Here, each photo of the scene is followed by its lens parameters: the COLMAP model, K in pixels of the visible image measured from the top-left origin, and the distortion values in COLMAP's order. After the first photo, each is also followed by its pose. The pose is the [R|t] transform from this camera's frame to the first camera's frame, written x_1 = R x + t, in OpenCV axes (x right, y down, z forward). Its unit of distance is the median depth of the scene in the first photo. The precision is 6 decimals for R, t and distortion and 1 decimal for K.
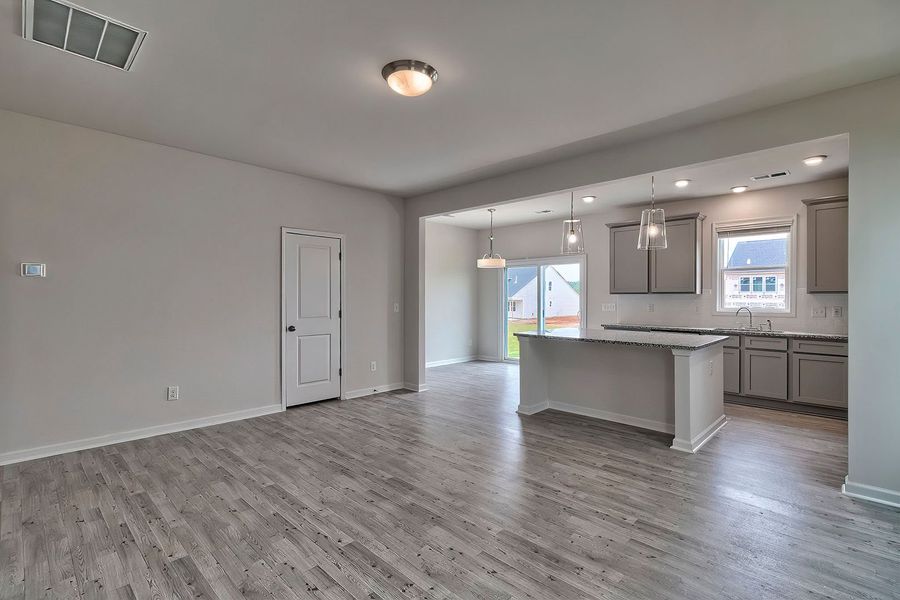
lens RADIAL K [[423.2, 0, 444.7], [0, 423.2, 297.0], [0, 0, 1]] dist [0.004533, 0.000798]
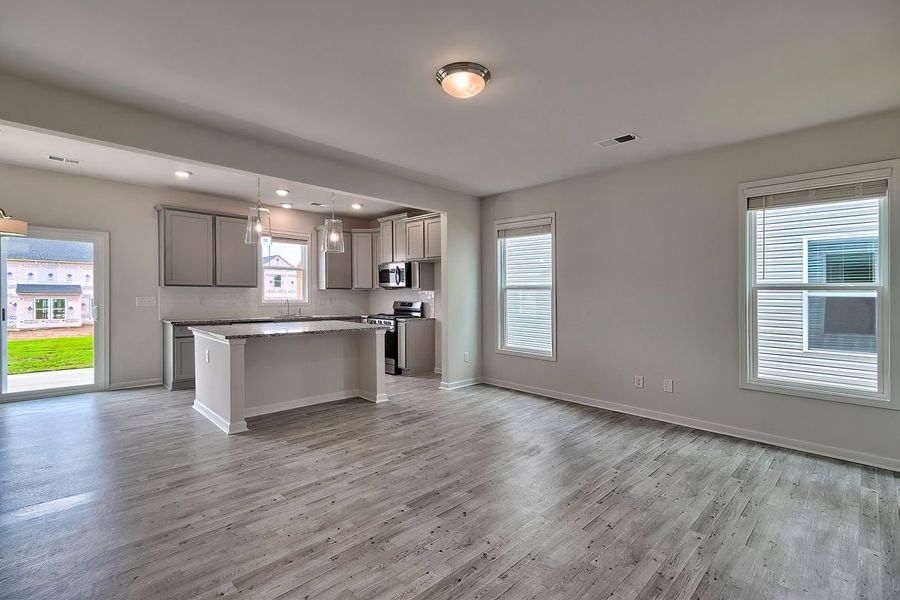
lens RADIAL K [[411.1, 0, 441.9], [0, 411.1, 305.4], [0, 0, 1]] dist [-0.007921, -0.000024]
pose [[0.023788, -0.031900, 0.999208, -0.867310], [-0.010707, 0.999425, 0.032162, -0.003725], [-0.999660, -0.011463, 0.023433, 0.845281]]
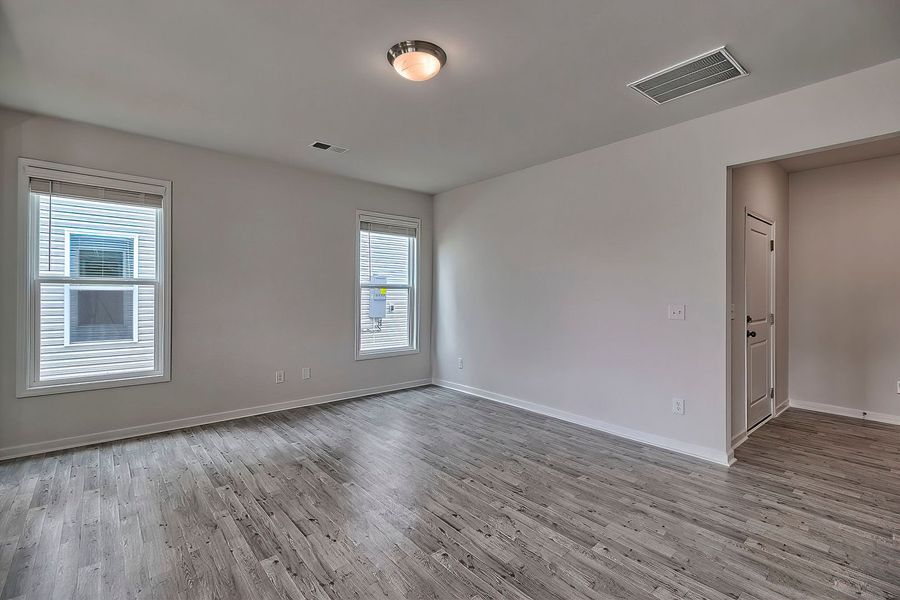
lens RADIAL K [[411.1, 0, 447.7], [0, 411.1, 293.9], [0, 0, 1]] dist [-0.007921, -0.000024]
pose [[-0.996424, -0.011169, 0.083750, -0.185434], [-0.011219, 0.999937, -0.000129, -0.000264], [-0.083744, -0.001069, -0.996487, 1.546824]]
